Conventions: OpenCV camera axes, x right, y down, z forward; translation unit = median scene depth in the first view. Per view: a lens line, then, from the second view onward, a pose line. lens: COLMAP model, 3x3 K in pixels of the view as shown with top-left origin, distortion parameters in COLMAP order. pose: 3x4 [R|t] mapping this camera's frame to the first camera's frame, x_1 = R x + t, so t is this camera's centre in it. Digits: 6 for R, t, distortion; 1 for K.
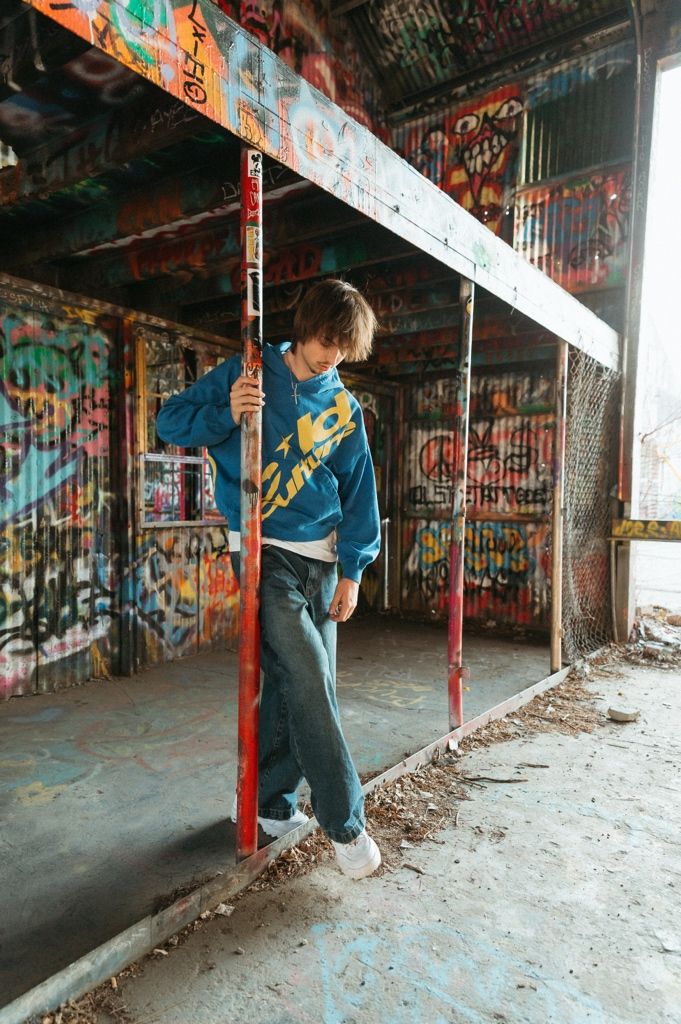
lens RADIAL K [[692.8, 0, 336.0], [0, 692.8, 517.2], [0, 0, 1]] dist [0.038777, -0.004499]
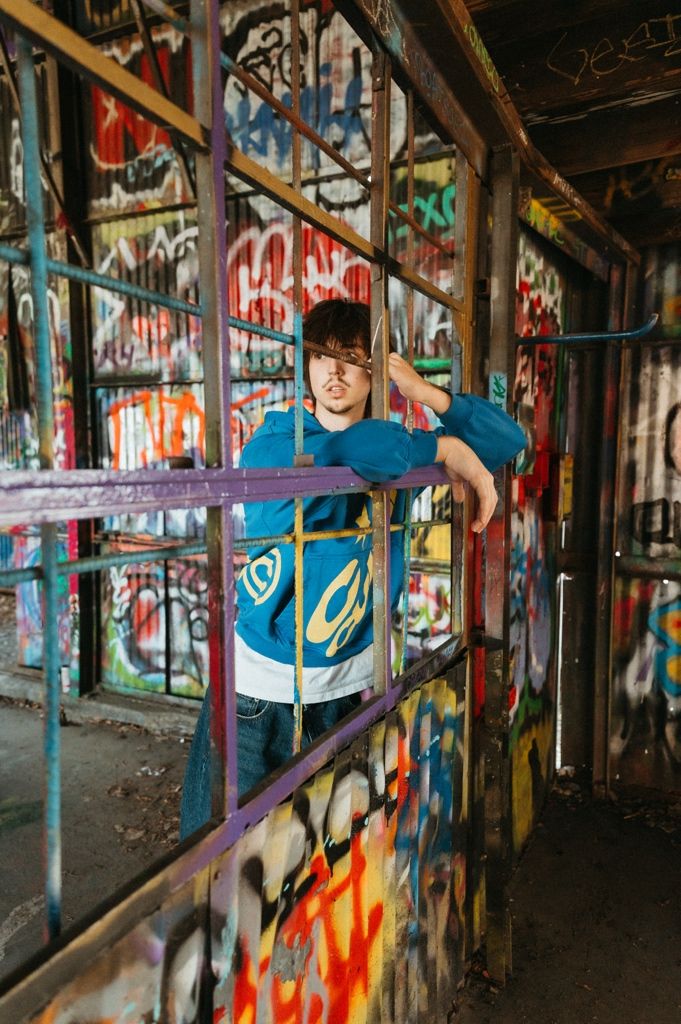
lens RADIAL K [[709.5, 0, 340.5], [0, 709.5, 512.0], [0, 0, 1]] dist [0.072223, -0.001335]
pose [[0.988435, -0.018828, 0.150472, -0.194372], [0.011988, 0.998859, 0.046236, -0.084809], [-0.151171, -0.043897, 0.987532, 0.835367]]
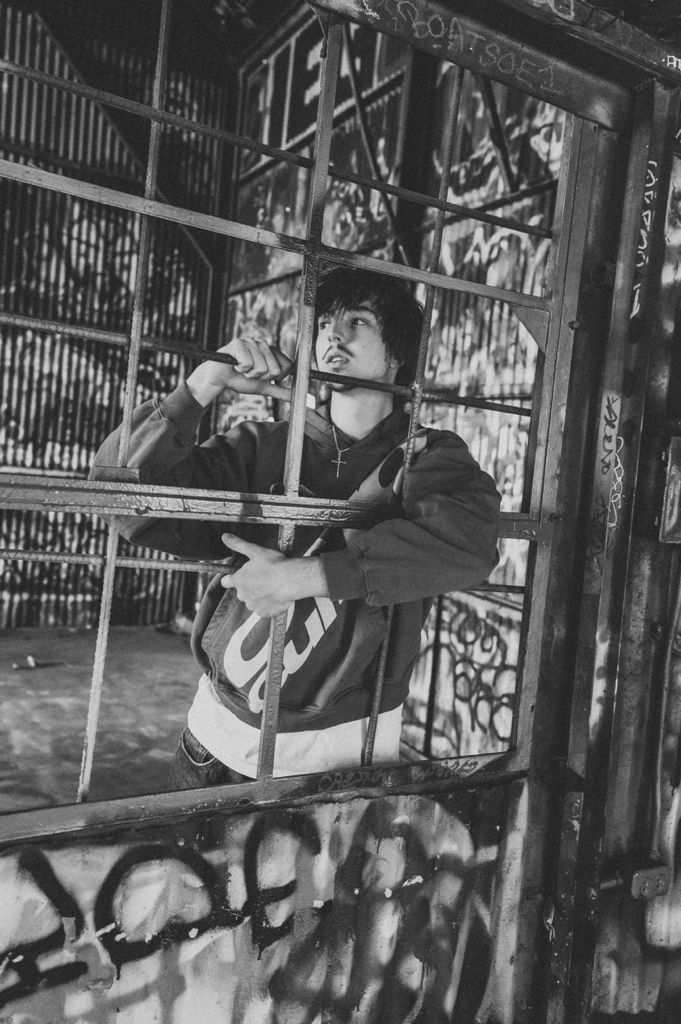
lens RADIAL K [[822.1, 0, 341.4], [0, 822.1, 477.5], [0, 0, 1]] dist [0.068984, 0.000265]
pose [[0.901533, 0.090237, -0.423196, -0.005798], [-0.105750, 0.994304, -0.013266, -0.093750], [0.419588, 0.056713, 0.905941, 0.879160]]
